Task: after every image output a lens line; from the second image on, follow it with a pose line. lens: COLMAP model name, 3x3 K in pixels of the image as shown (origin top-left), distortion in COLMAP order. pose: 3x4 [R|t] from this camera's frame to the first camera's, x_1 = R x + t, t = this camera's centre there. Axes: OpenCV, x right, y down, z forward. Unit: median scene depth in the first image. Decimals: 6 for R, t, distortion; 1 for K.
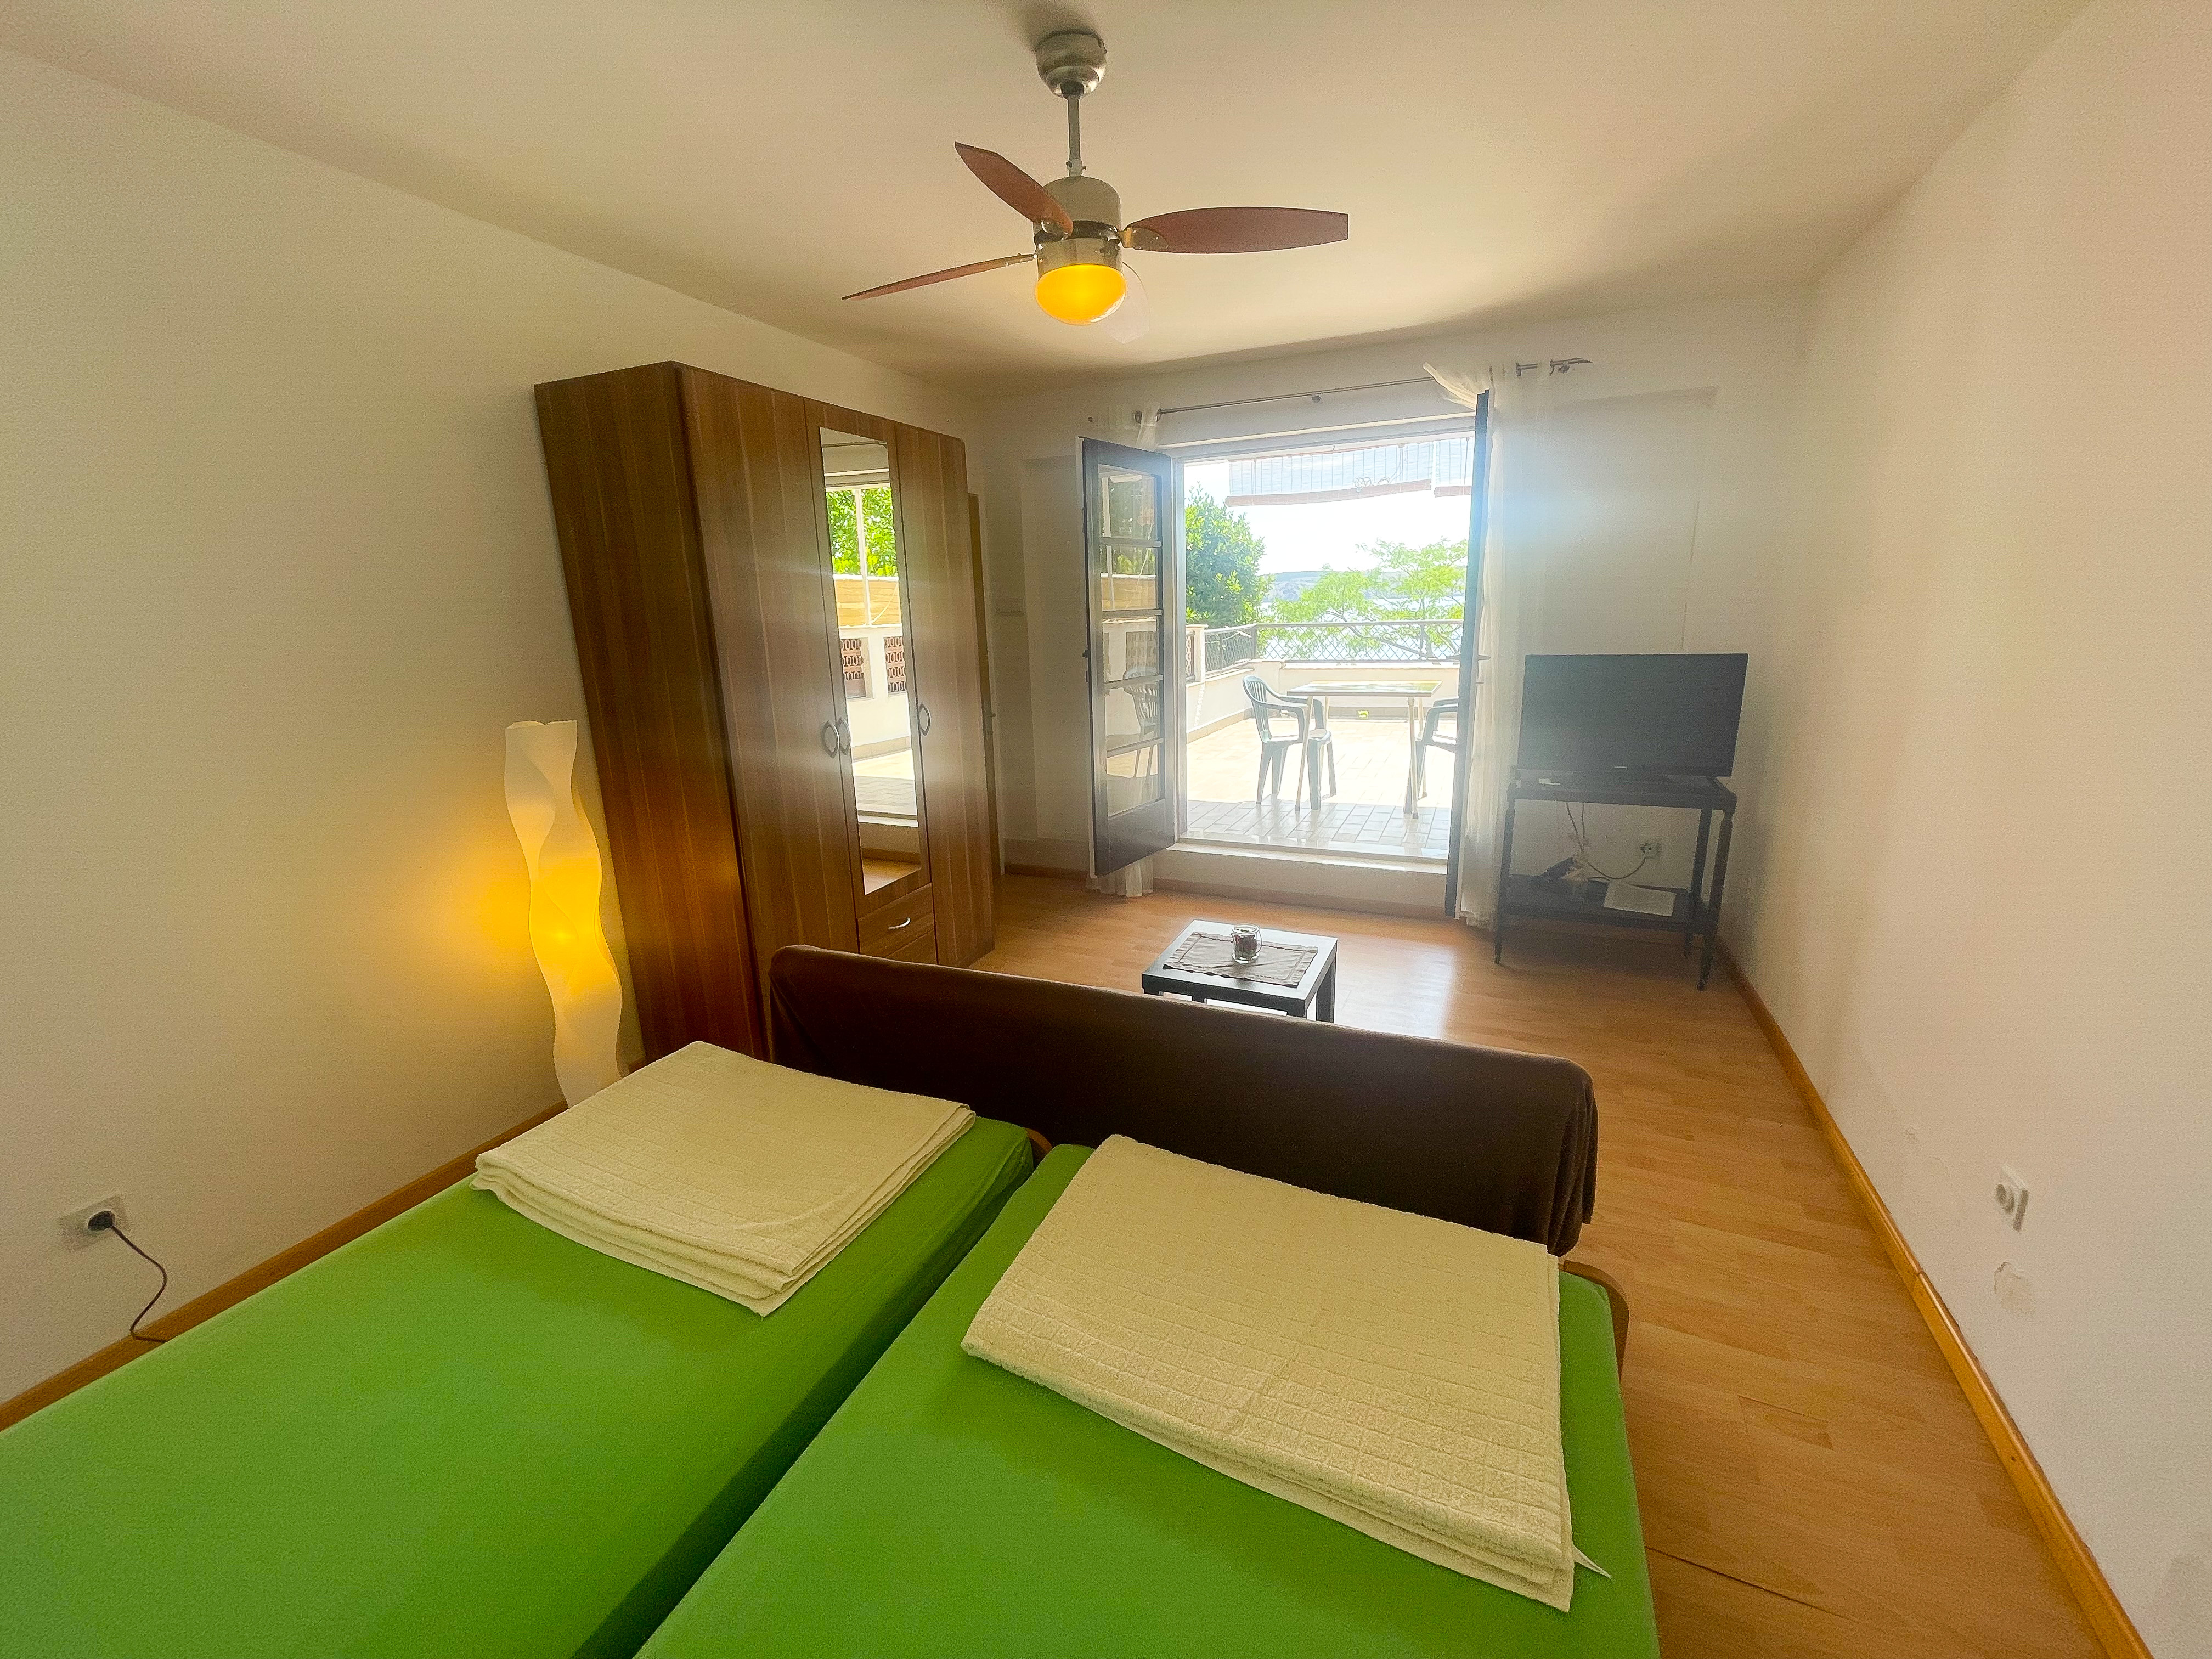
lens RADIAL K [[892.9, 0, 1094.7], [0, 892.9, 831.9], [0, 0, 1]] dist [-0.003663, -0.000112]
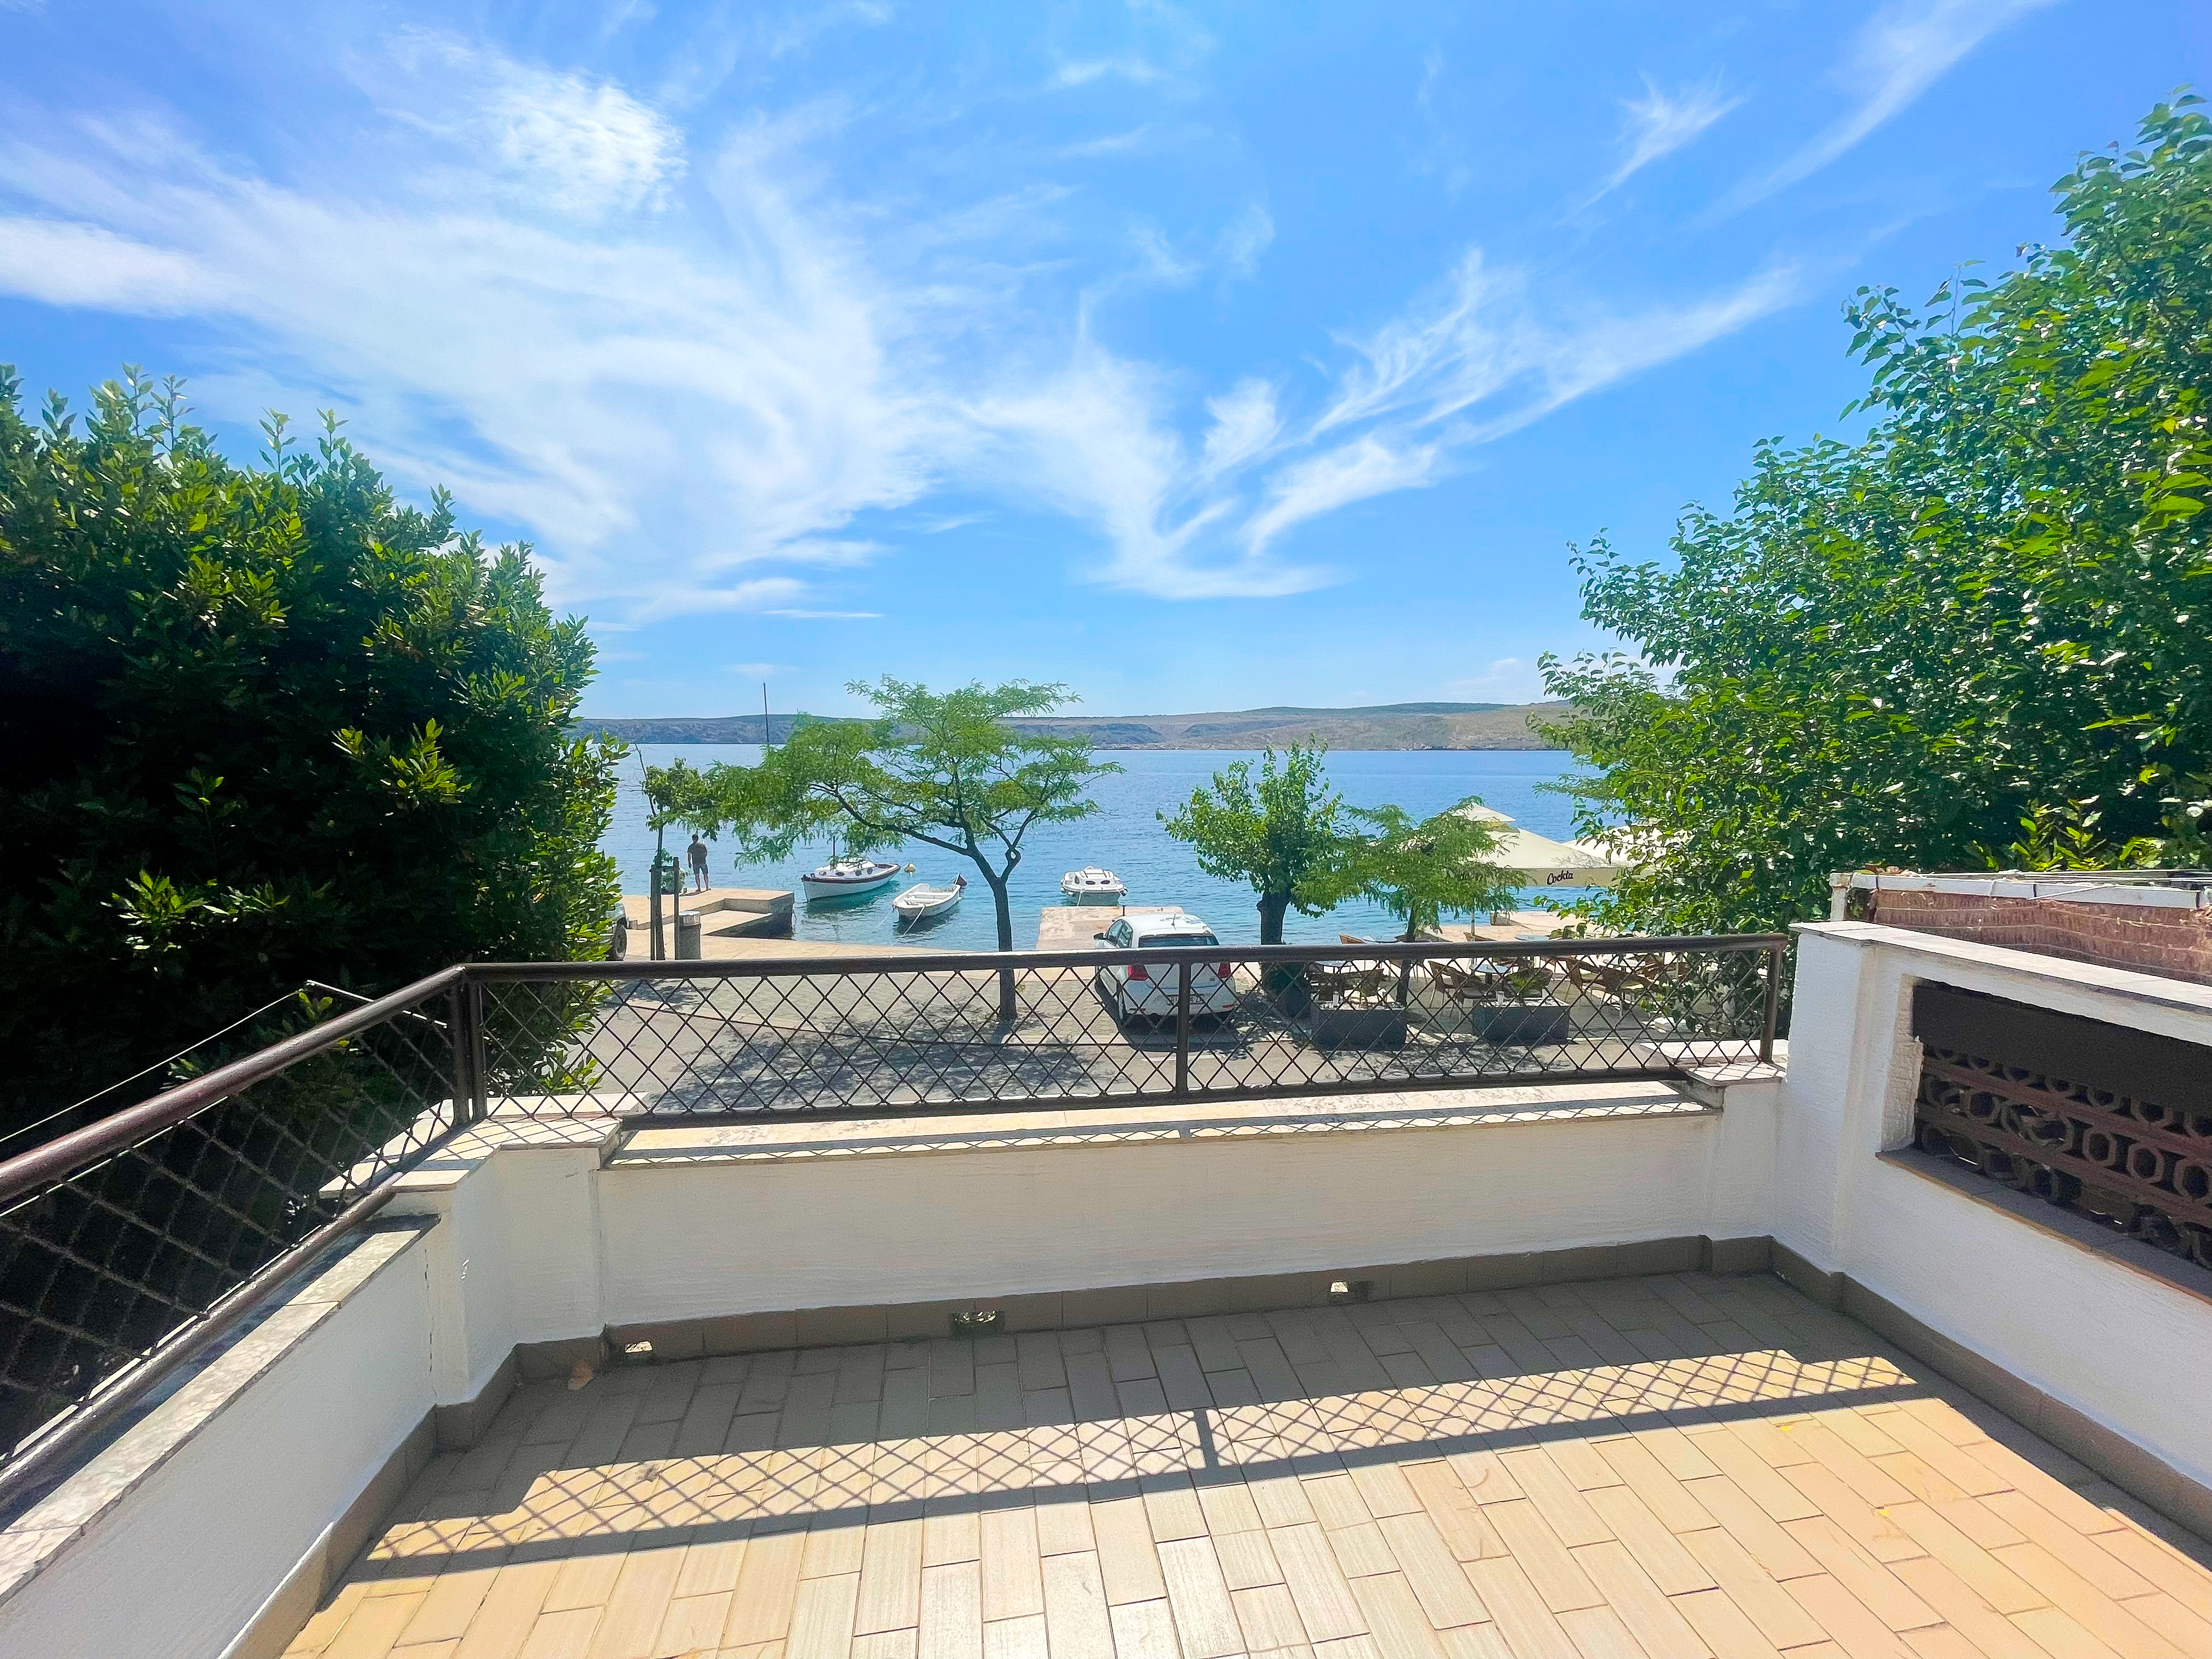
lens RADIAL K [[892.9, 0, 1101.8], [0, 892.9, 820.1], [0, 0, 1]] dist [-0.003663, -0.000112]
pose [[0.848463, -0.016248, 0.529005, 0.103796], [0.106446, 0.984343, -0.140493, -0.115381], [-0.518440, 0.175514, 0.836908, 0.383485]]
